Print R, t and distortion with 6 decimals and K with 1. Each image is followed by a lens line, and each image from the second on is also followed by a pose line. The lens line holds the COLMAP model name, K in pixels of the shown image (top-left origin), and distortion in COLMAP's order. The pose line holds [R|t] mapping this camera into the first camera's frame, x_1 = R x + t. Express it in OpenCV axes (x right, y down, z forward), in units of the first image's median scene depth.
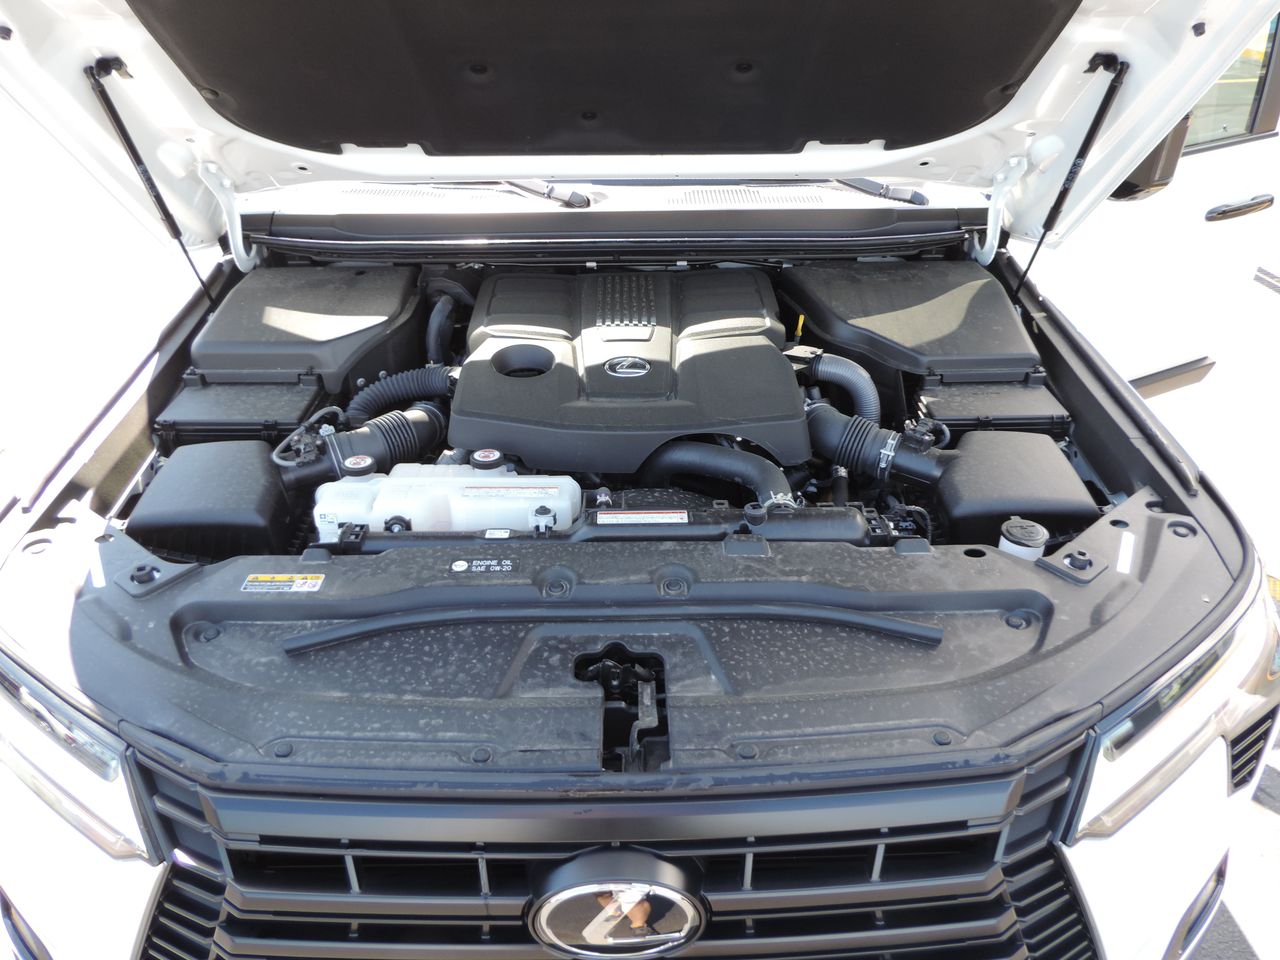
lens RADIAL K [[929.0, 0, 648.1], [0, 929.0, 489.2], [0, 0, 1]] dist [-0.002328, 0.009379]
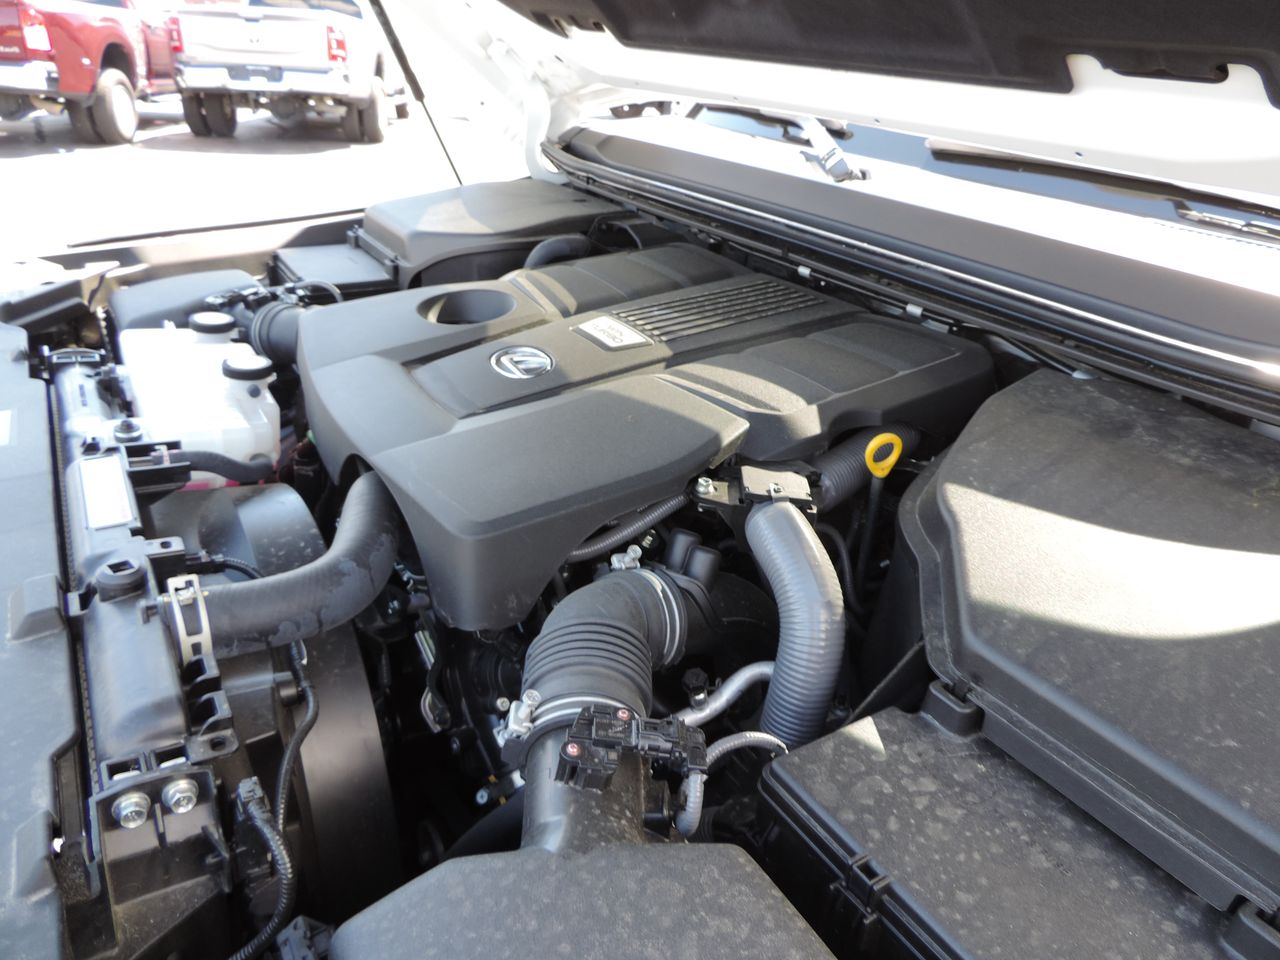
lens RADIAL K [[929.0, 0, 648.1], [0, 929.0, 489.2], [0, 0, 1]] dist [-0.002328, 0.009379]
pose [[0.502167, 0.418428, -0.756800, 0.463779], [-0.499416, 0.854776, 0.141216, -0.174342], [0.705983, 0.307044, 0.638209, 0.657531]]
